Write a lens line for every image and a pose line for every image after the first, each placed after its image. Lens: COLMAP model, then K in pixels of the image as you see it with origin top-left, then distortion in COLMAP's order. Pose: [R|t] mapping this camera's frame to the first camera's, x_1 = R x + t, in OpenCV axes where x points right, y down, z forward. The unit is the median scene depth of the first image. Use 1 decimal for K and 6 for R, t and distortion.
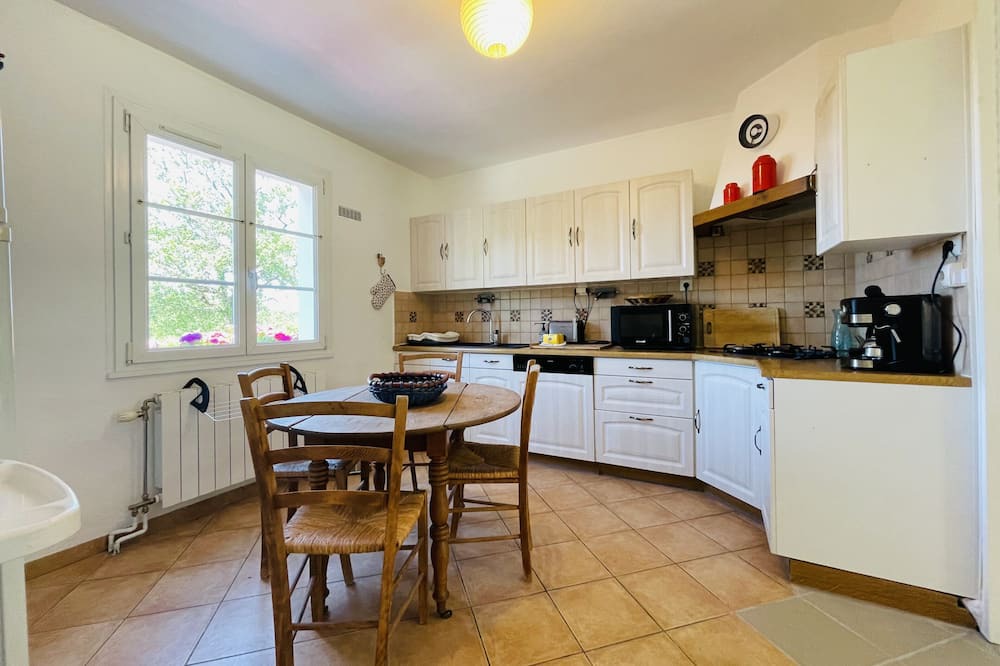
lens RADIAL K [[408.4, 0, 497.3], [0, 408.4, 322.9], [0, 0, 1]] dist [-0.000576, -0.000156]
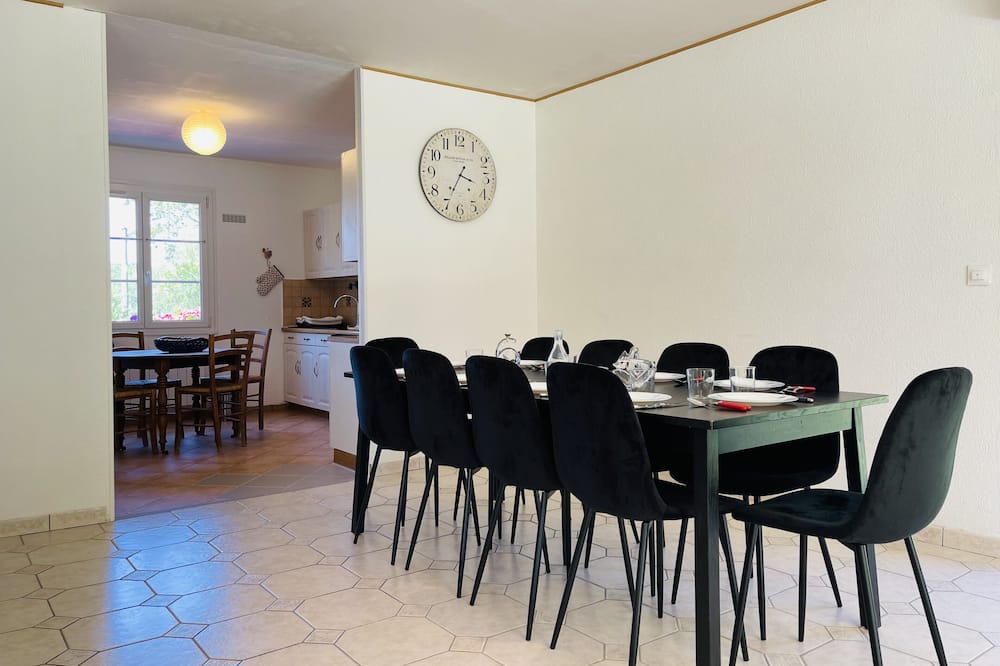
lens RADIAL K [[761.4, 0, 500.3], [0, 761.4, 333.5], [0, 0, 1]] dist [0.001520, 0.000705]
pose [[0.912455, 0.020582, -0.408658, 1.436140], [-0.005643, 0.999272, 0.037728, -0.012887], [0.409137, -0.032119, 0.911907, -0.848821]]
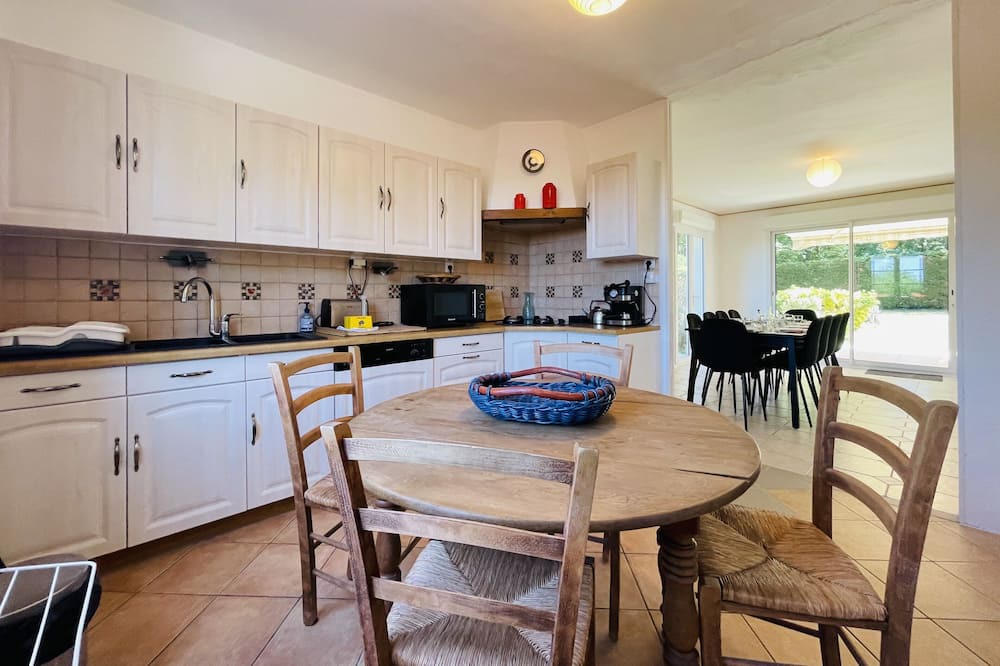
lens RADIAL K [[400.9, 0, 498.5], [0, 400.9, 296.9], [0, 0, 1]] dist [-0.000031, -0.000059]
pose [[0.321962, 0.010472, 0.946695, -0.533621], [0.005896, 0.999897, -0.013066, 0.002762], [-0.946734, 0.009788, 0.321868, 0.535735]]
